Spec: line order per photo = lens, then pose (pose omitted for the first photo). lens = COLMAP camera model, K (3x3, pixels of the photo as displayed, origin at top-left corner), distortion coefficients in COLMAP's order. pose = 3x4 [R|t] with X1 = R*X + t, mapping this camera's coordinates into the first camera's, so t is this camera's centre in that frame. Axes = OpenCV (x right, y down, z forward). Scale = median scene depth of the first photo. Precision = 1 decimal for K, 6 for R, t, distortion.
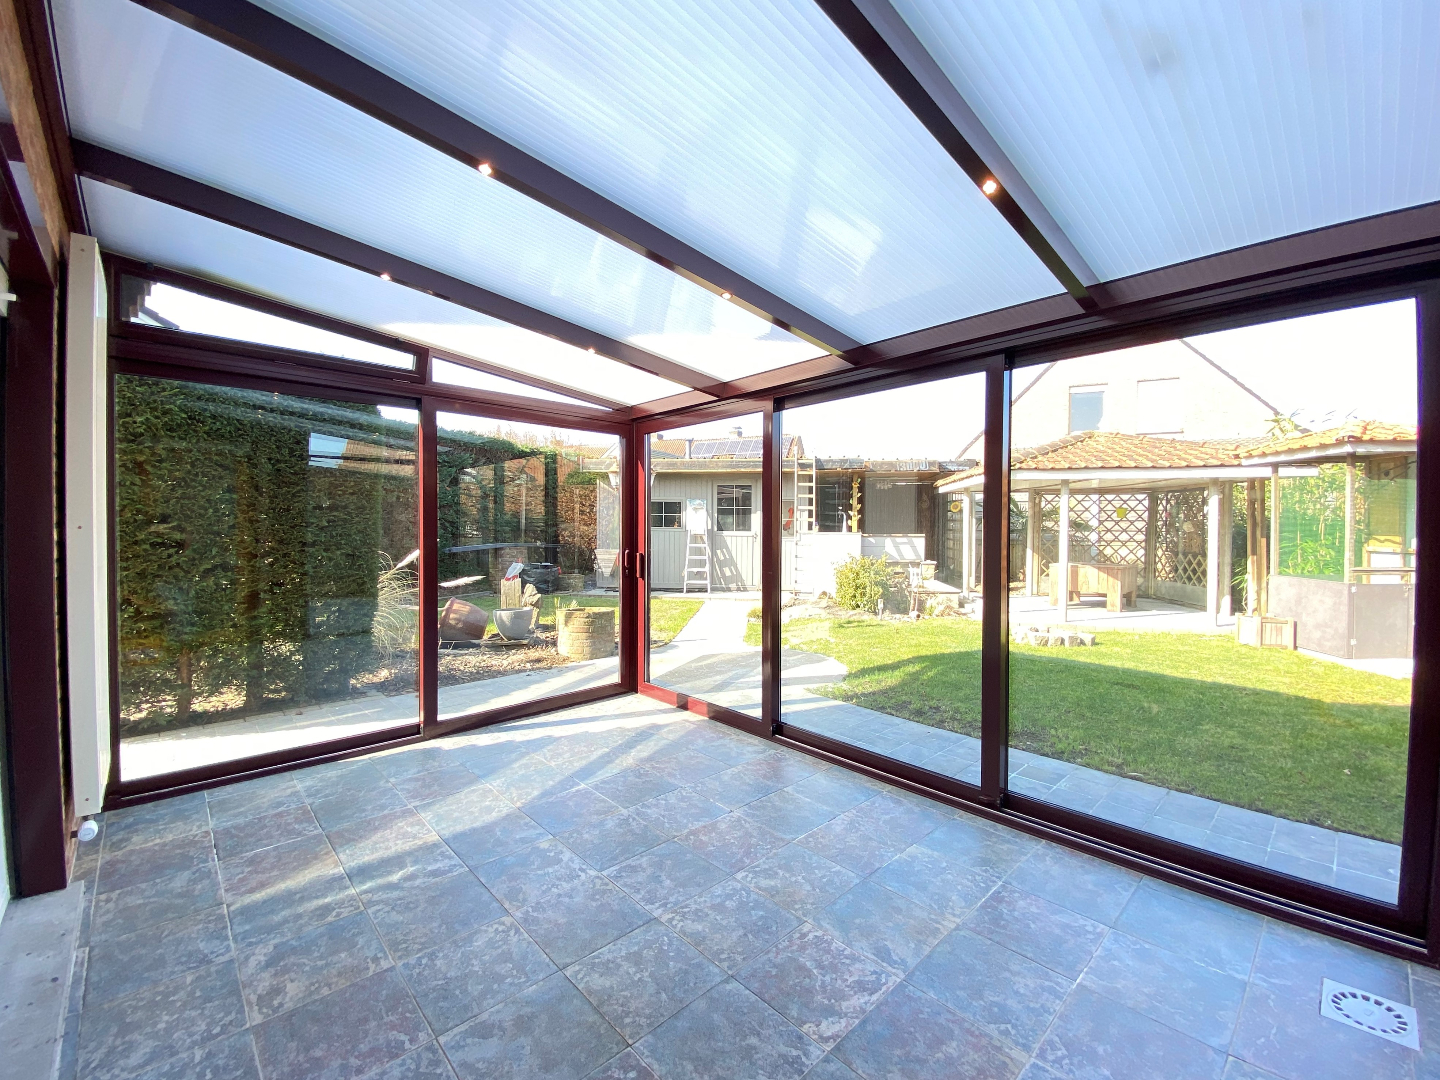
lens RADIAL K [[592.1, 0, 719.4], [0, 592.1, 540.7], [0, 0, 1]] dist [-0.002340, -0.000550]
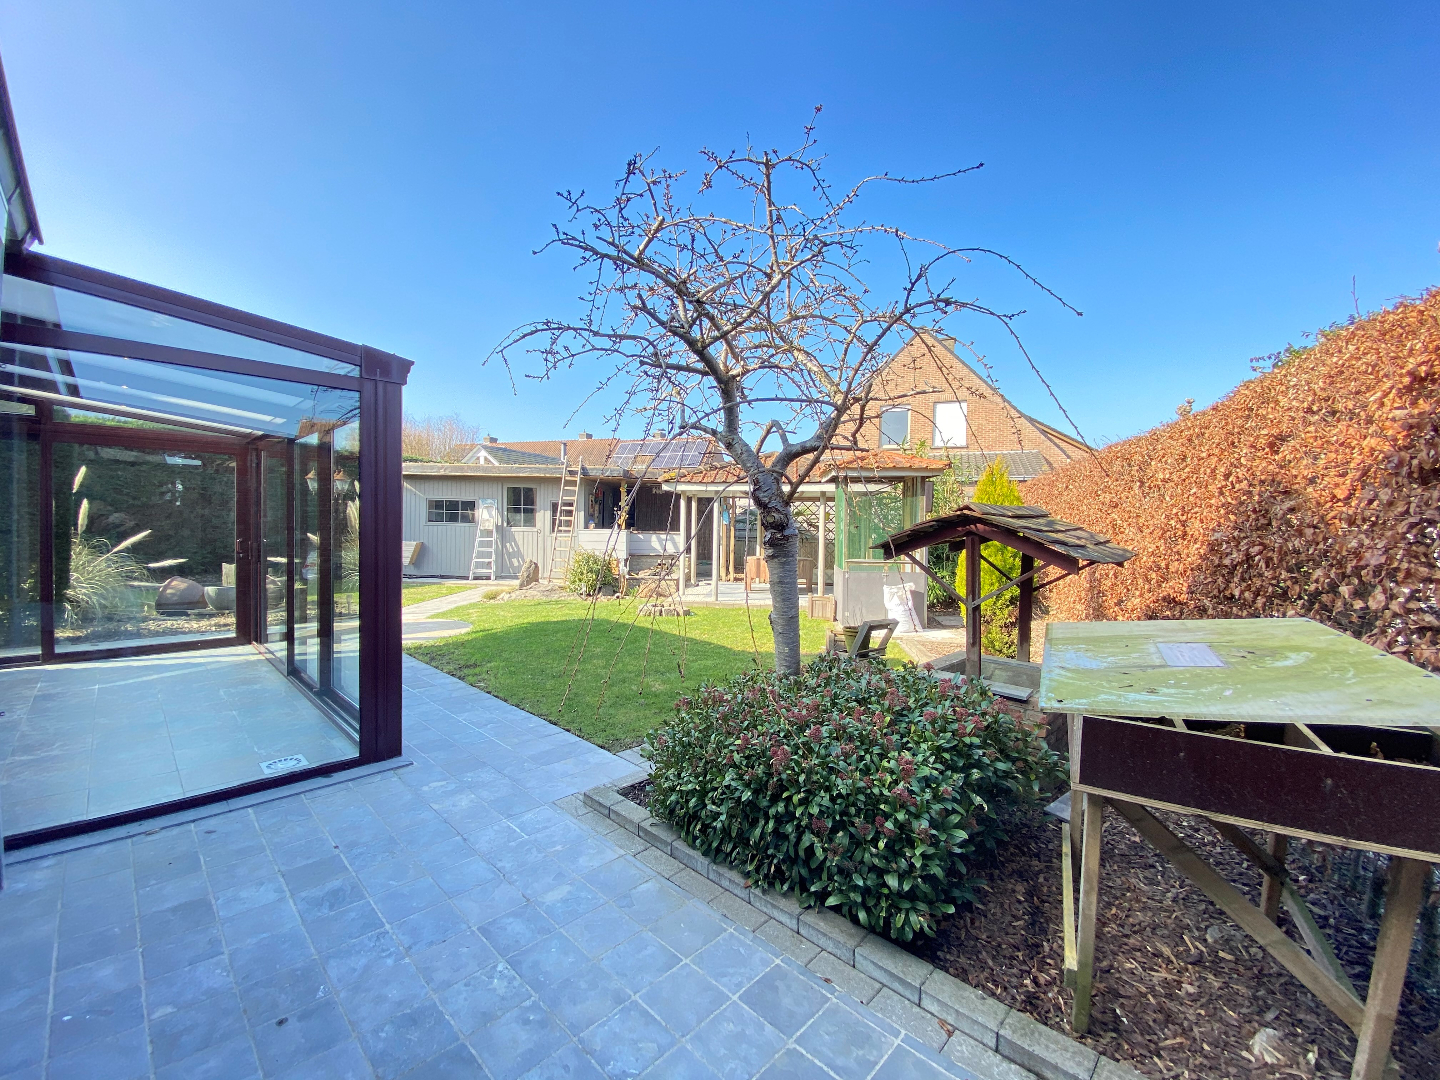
lens RADIAL K [[592.1, 0, 720.9], [0, 592.1, 535.9], [0, 0, 1]] dist [-0.002340, -0.000550]
pose [[0.998949, 0.013309, 0.043855, 0.372246], [-0.013208, 0.999909, -0.002608, -0.001390], [-0.043886, 0.002026, 0.999034, -0.177562]]
